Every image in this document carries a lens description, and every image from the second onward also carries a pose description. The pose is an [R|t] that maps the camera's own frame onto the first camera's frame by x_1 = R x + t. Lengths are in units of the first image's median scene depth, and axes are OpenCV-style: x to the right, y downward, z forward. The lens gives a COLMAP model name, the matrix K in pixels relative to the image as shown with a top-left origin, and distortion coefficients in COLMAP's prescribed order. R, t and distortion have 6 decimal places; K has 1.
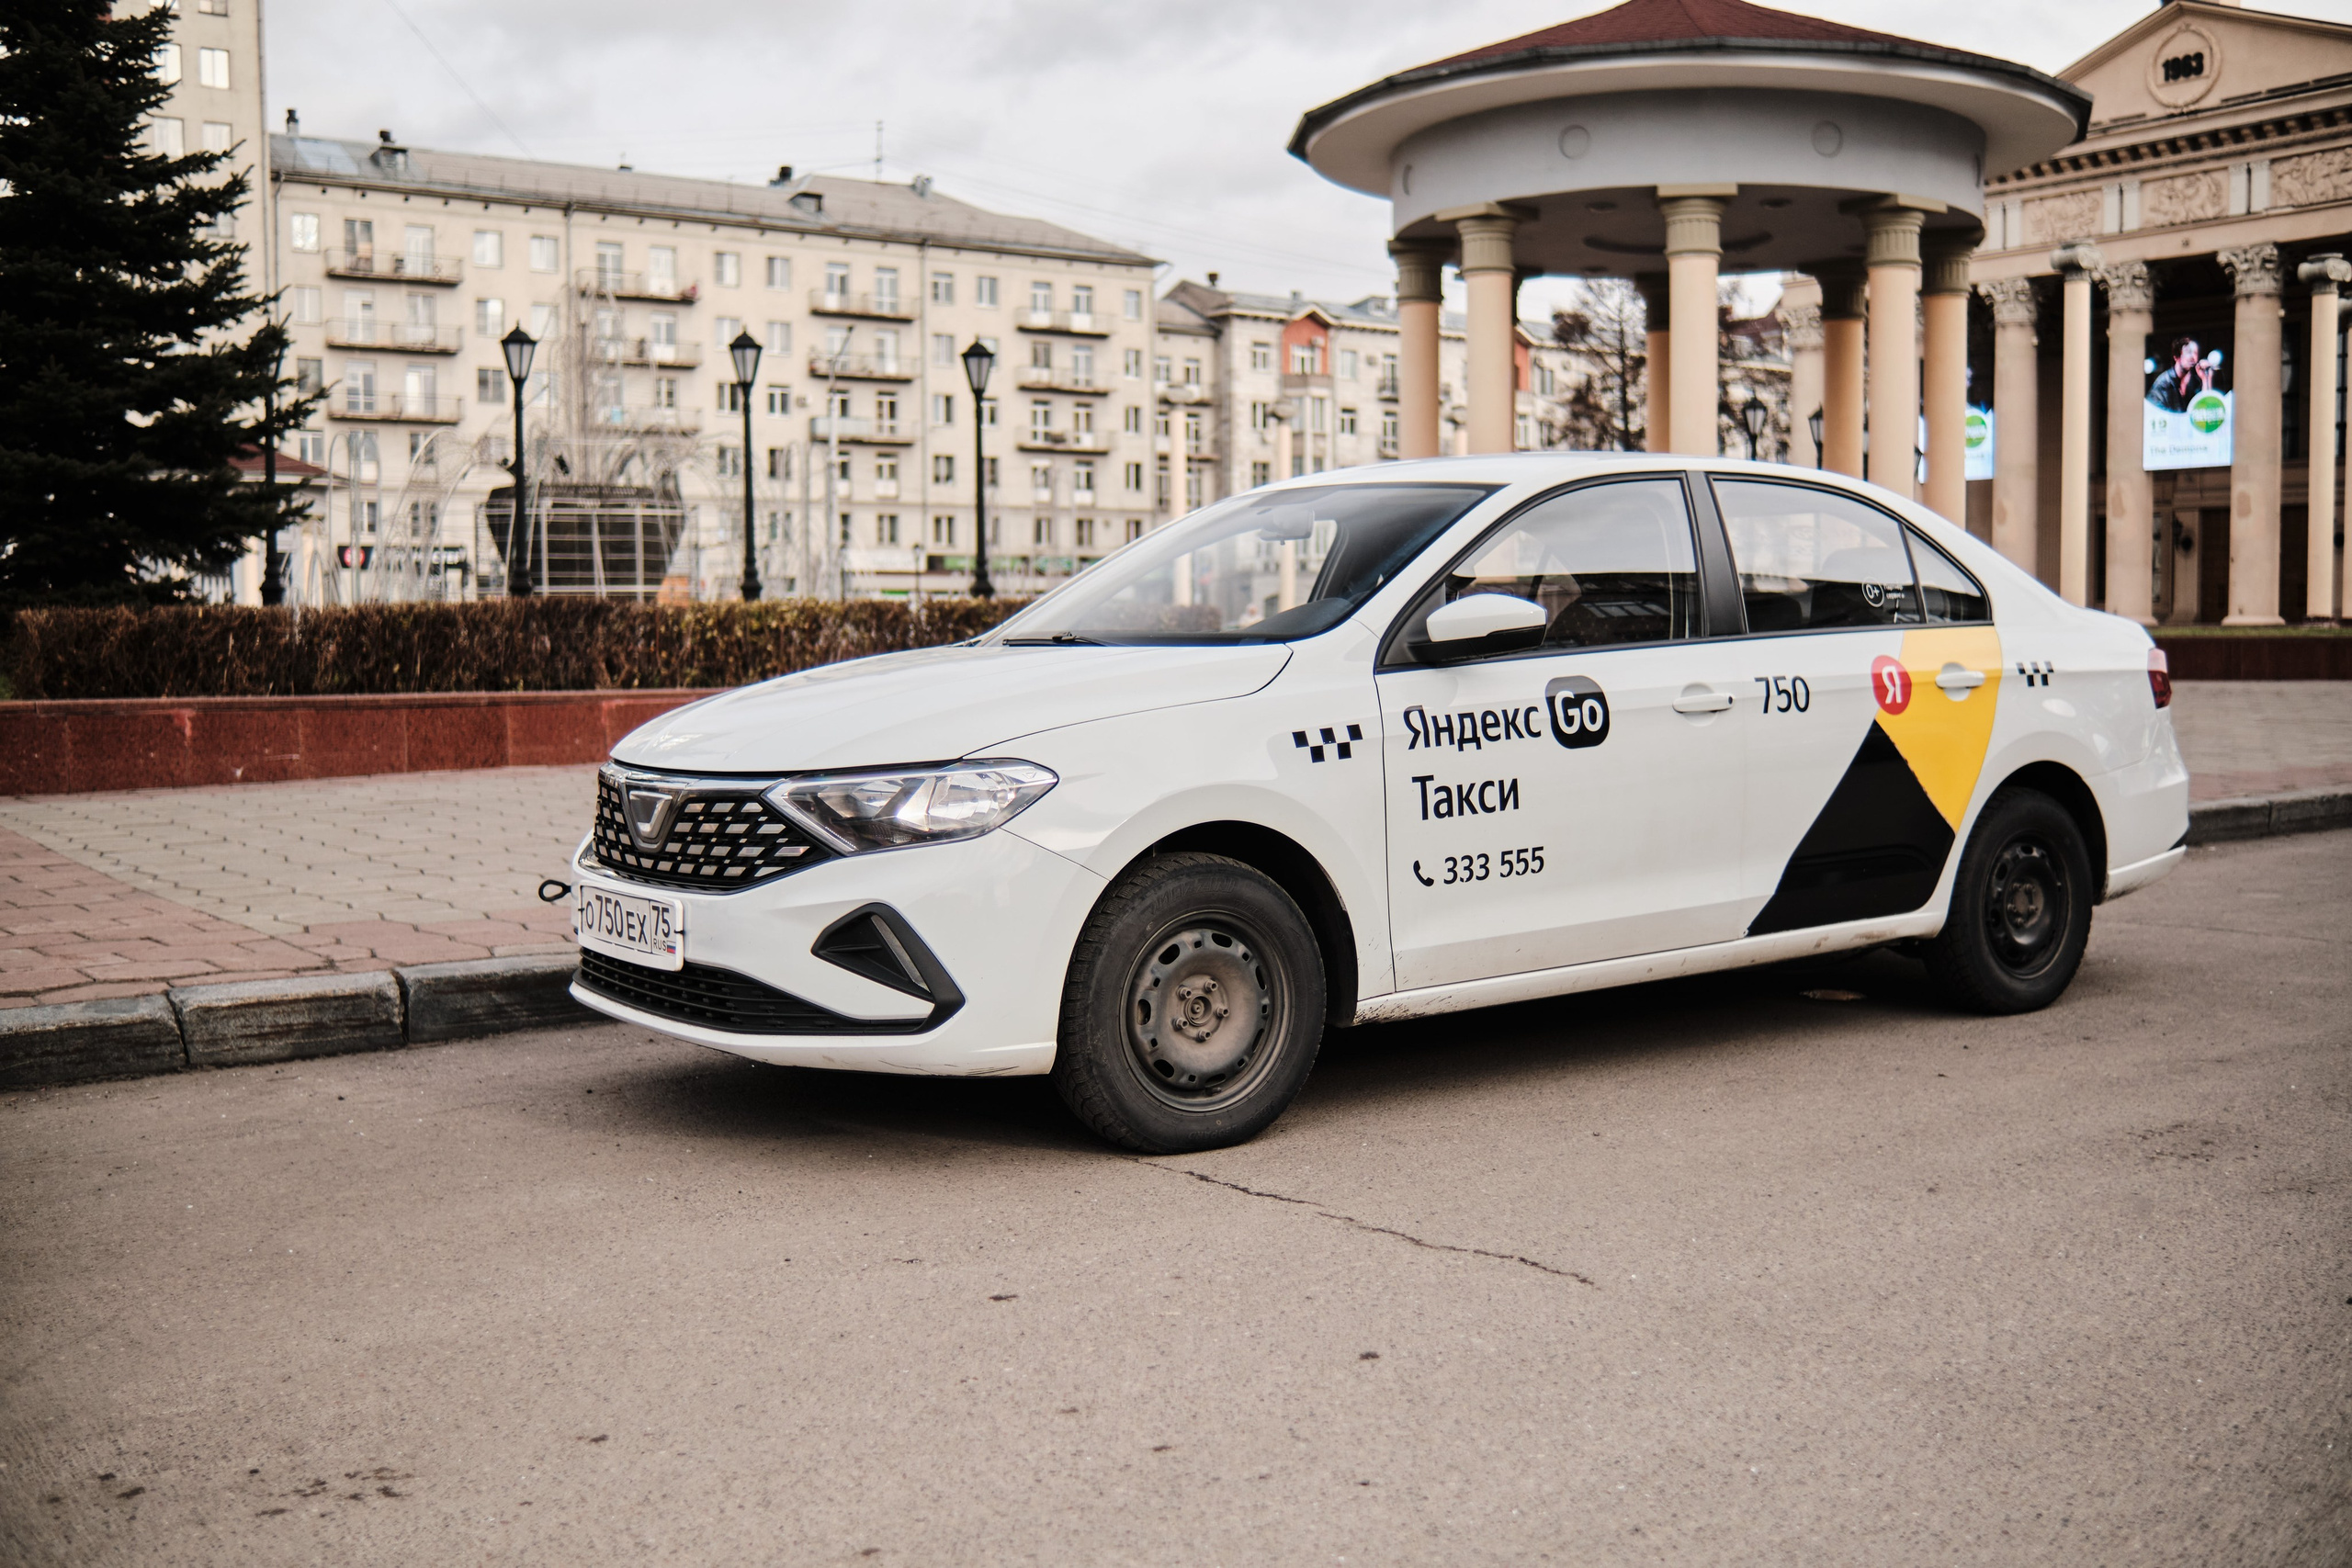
lens RADIAL K [[2471.5, 0, 1145.2], [0, 2471.5, 727.1], [0, 0, 1]] dist [-0.052139, 0.000000]
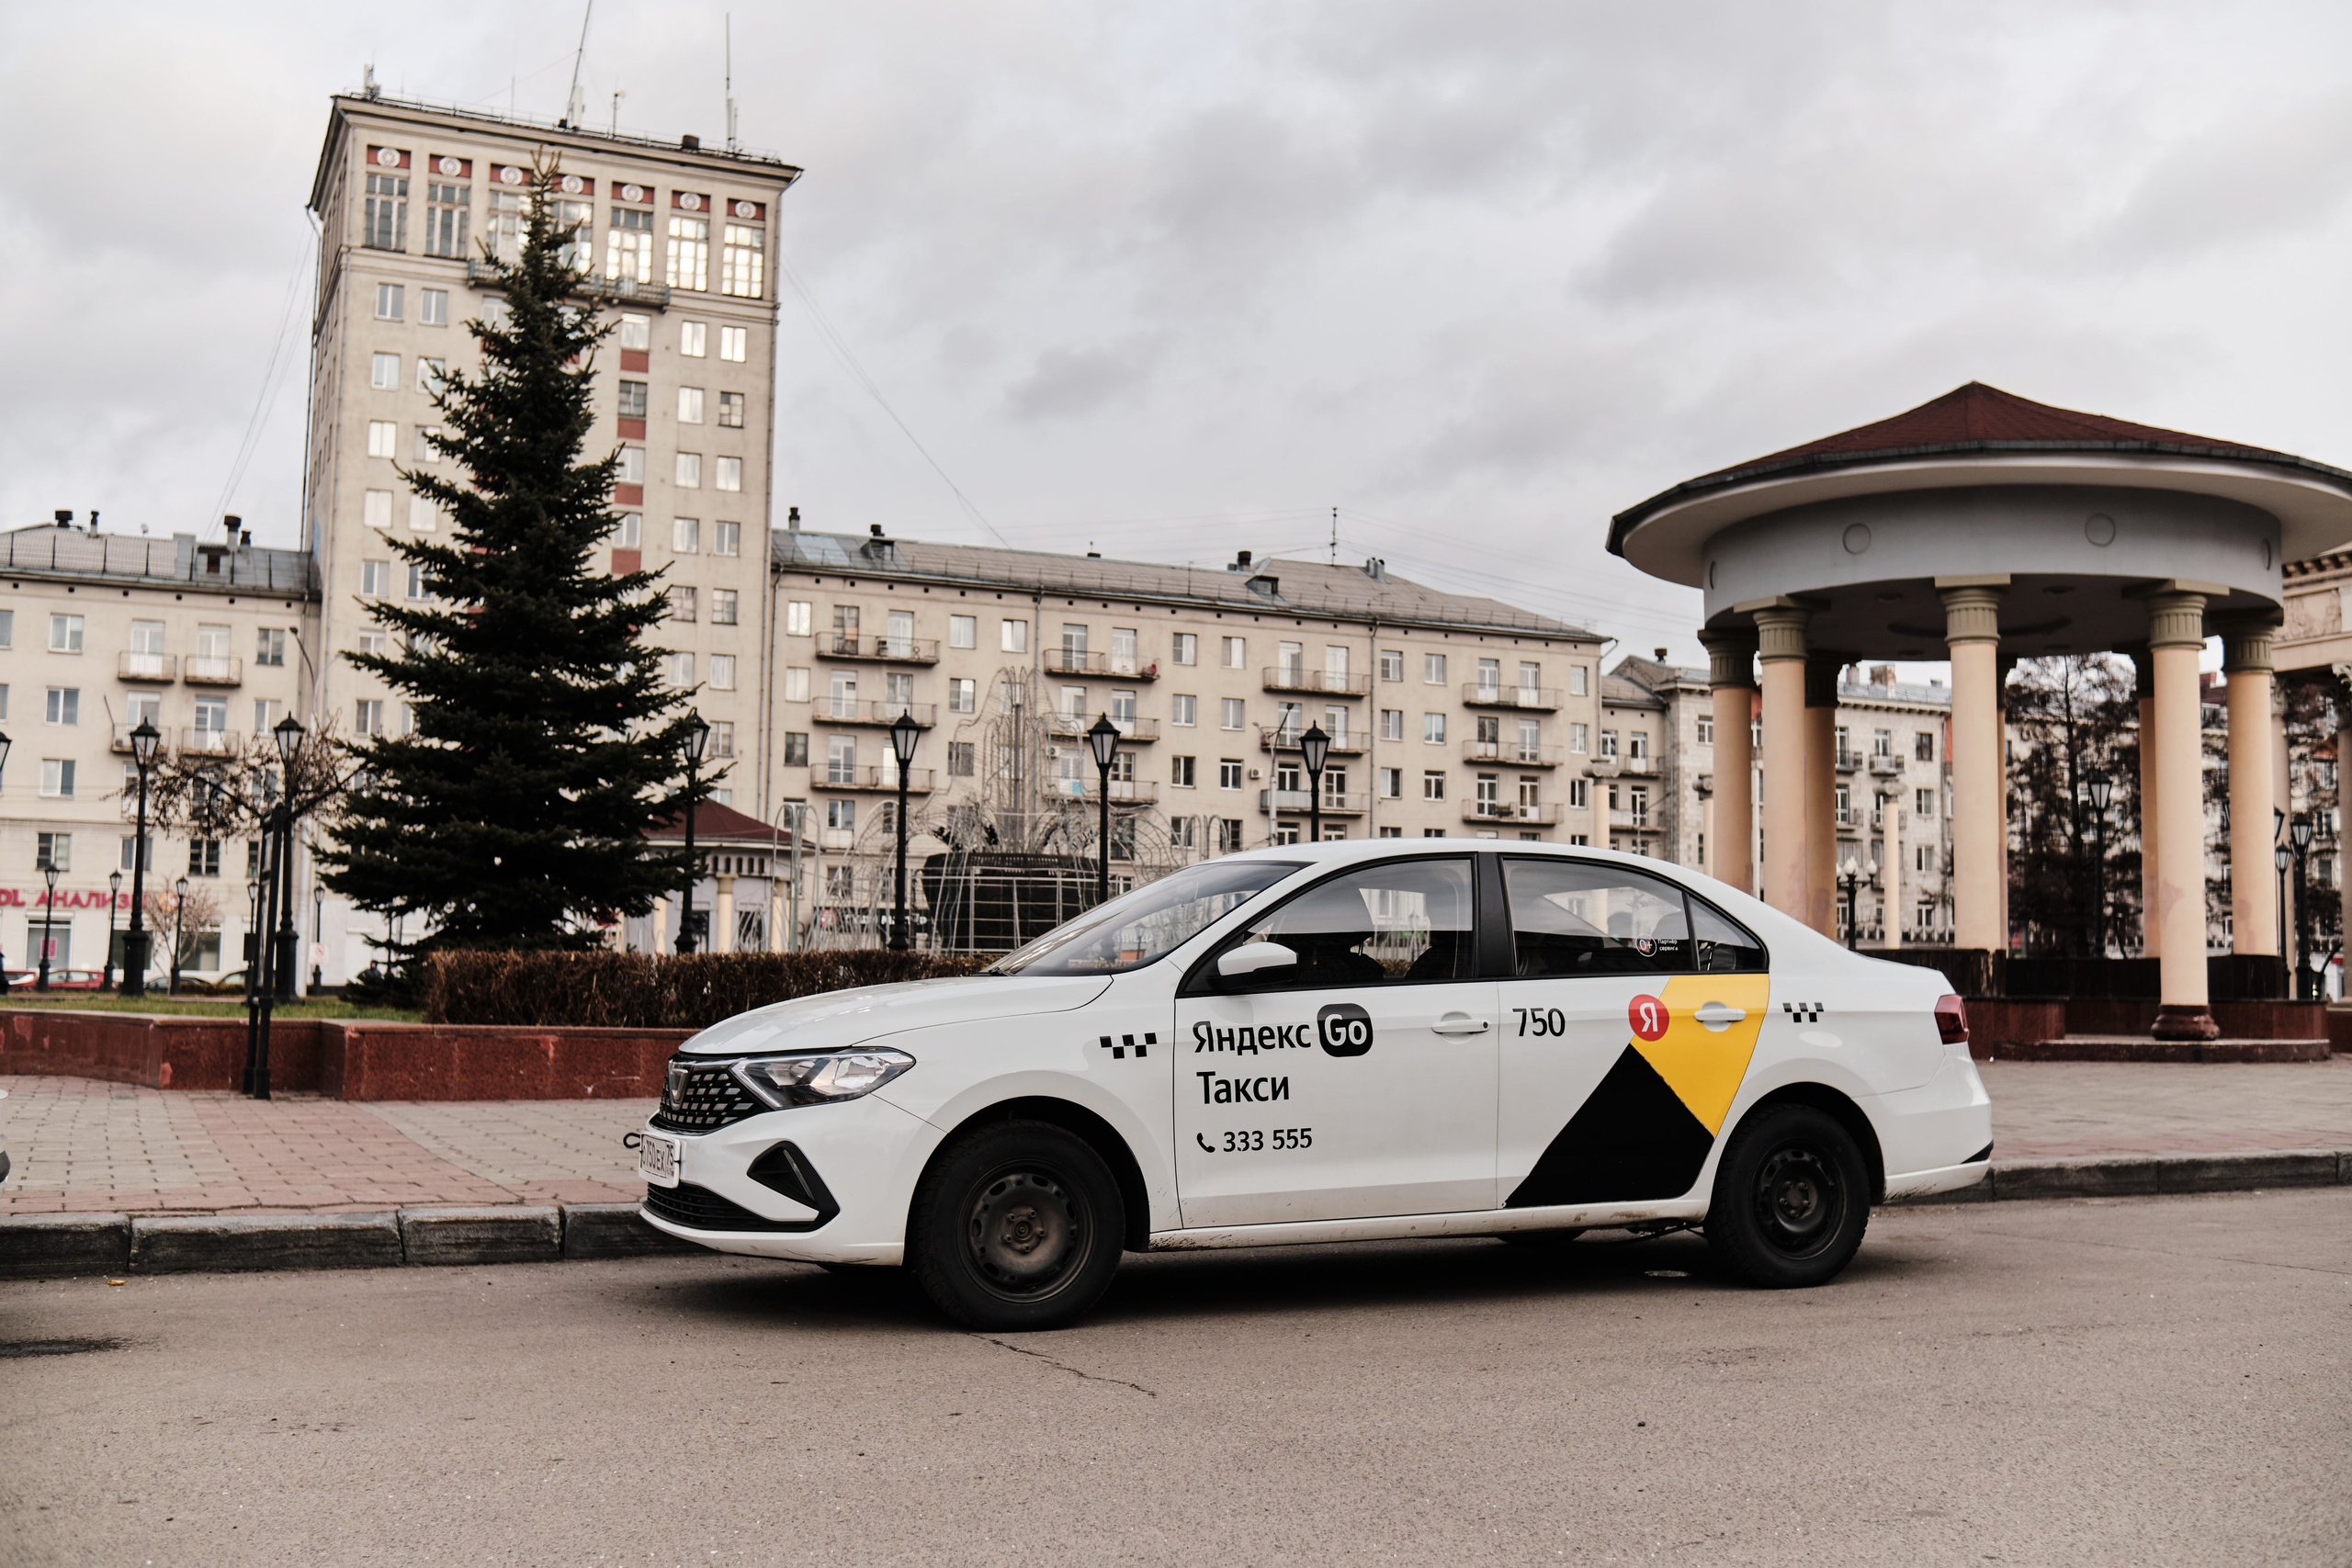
lens RADIAL K [[2471.5, 0, 1110.0], [0, 2471.5, 716.5], [0, 0, 1]] dist [-0.052139, 0.000000]
pose [[0.977712, -0.006347, -0.209853, 0.086434], [-0.025851, 0.988298, -0.150329, 0.007993], [0.208351, 0.152404, 0.966107, -0.094409]]
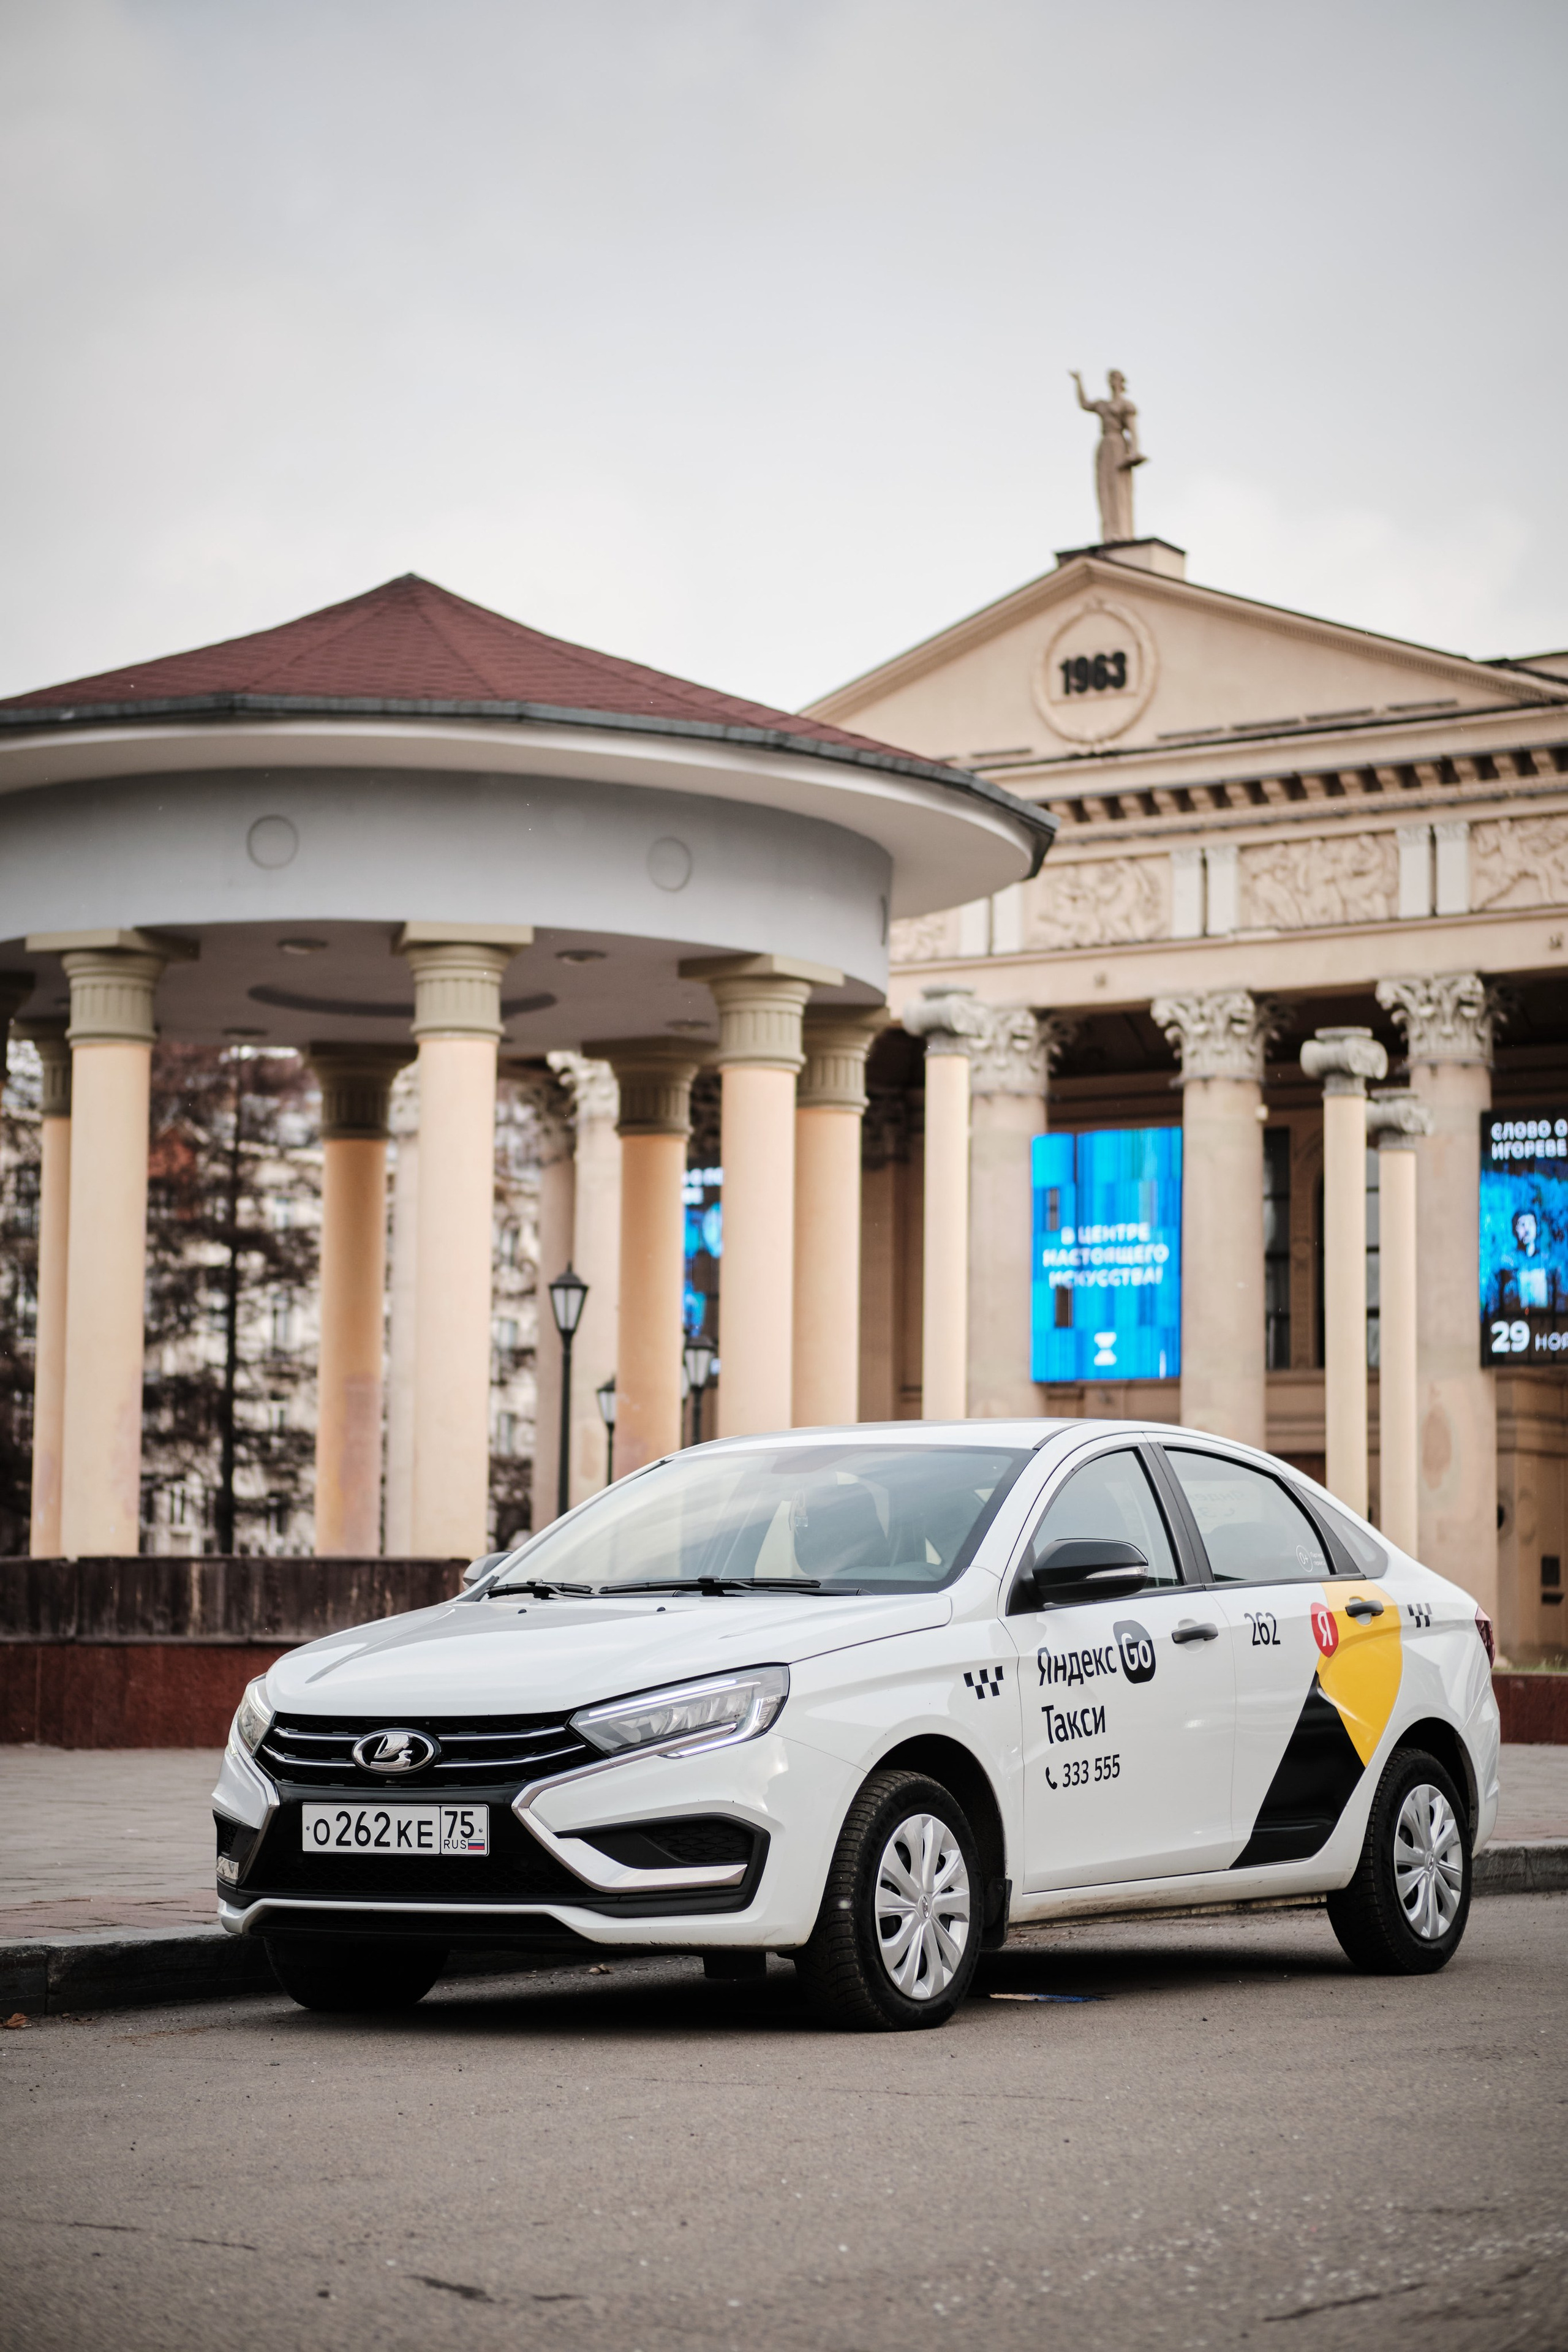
lens RADIAL K [[5387.8, 0, 787.6], [0, 5387.8, 1178.8], [0, 0, 1]] dist [-0.101958, 0.000000]
pose [[0.936334, 0.042989, 0.348469, -0.170254], [0.003614, 0.991244, -0.131996, 0.023559], [-0.351092, 0.124851, 0.927980, -0.283714]]
